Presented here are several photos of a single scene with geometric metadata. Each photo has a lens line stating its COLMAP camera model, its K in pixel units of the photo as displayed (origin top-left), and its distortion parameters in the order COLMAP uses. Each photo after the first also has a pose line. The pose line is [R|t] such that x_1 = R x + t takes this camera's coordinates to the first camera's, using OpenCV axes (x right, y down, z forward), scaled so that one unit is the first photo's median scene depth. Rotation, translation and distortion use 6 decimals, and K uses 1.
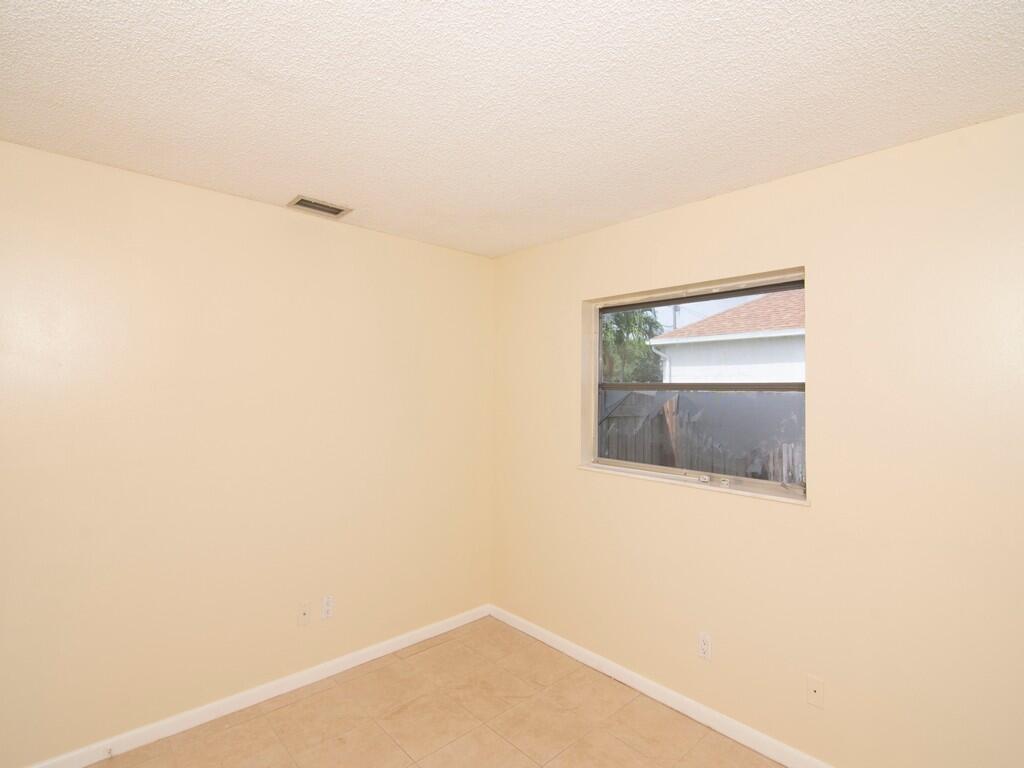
lens RADIAL K [[493.7, 0, 508.4], [0, 493.7, 388.9], [0, 0, 1]] dist [-0.010904, -0.003229]
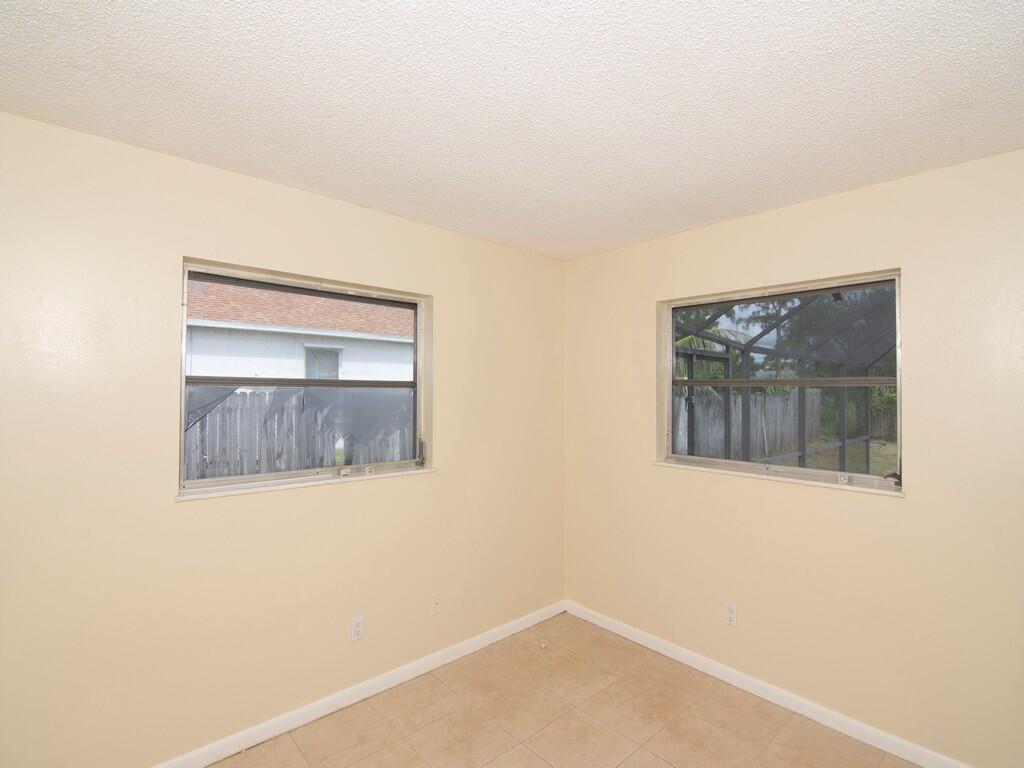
lens RADIAL K [[493.7, 0, 510.9], [0, 493.7, 388.9], [0, 0, 1]] dist [-0.010904, -0.003229]
pose [[0.001331, -0.001530, 0.999998, -0.663343], [-0.012426, 0.999922, 0.001546, 0.001901], [-0.999922, -0.012428, 0.001312, 0.674551]]
